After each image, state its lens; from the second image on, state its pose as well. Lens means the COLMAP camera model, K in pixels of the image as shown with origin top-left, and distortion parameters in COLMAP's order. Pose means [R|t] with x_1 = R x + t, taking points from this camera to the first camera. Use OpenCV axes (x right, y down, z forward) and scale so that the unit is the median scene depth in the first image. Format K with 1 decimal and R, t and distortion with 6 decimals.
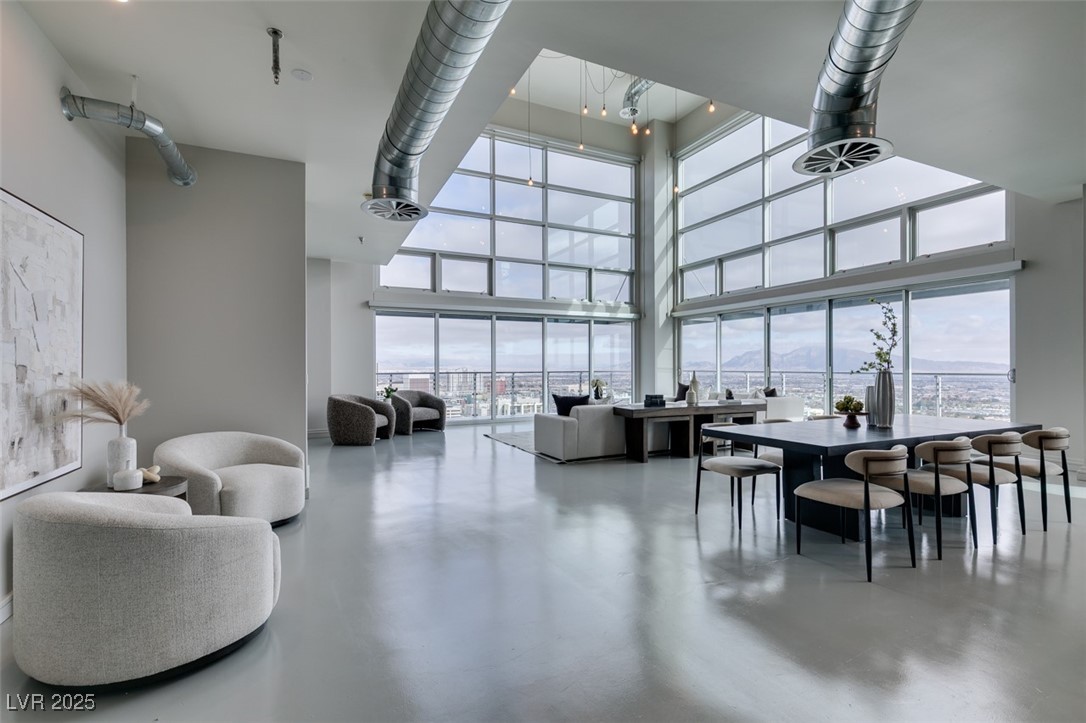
lens RADIAL K [[482.4, 0, 540.6], [0, 482.4, 366.0], [0, 0, 1]] dist [0.002720, -0.000452]
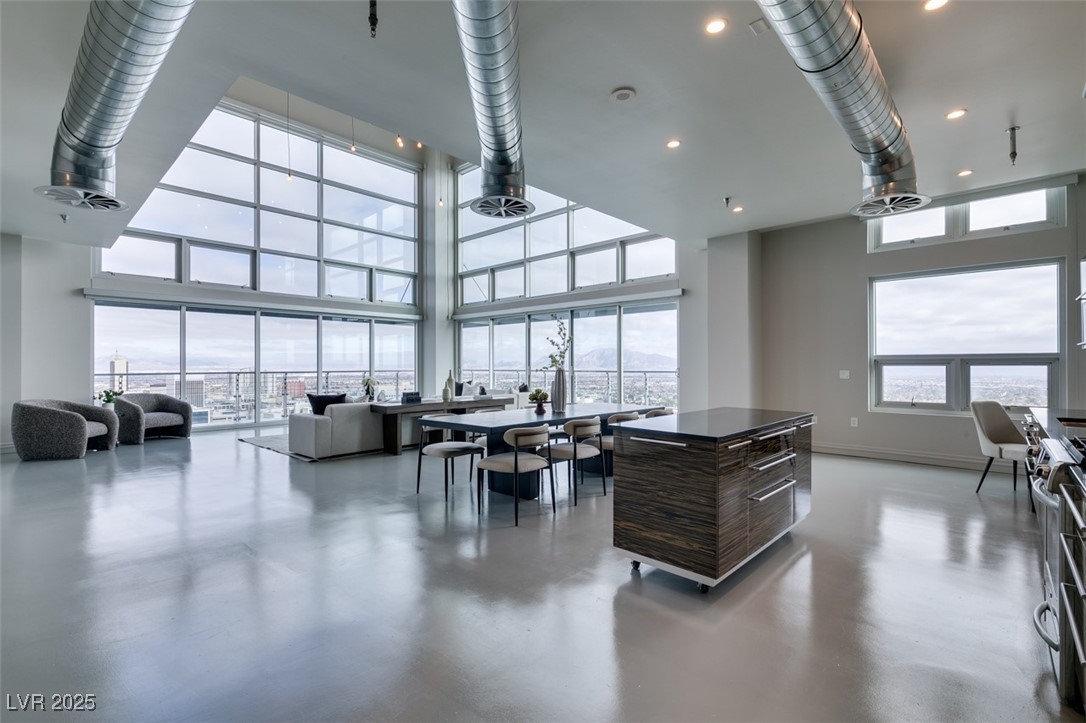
lens RADIAL K [[485.2, 0, 540.8], [0, 485.2, 362.1], [0, 0, 1]] dist [0.002636, -0.000234]
pose [[0.928767, 0.002490, 0.370656, 0.074990], [0.000072, 0.999976, -0.006896, -0.000136], [-0.370665, 0.006431, 0.928745, -0.088111]]
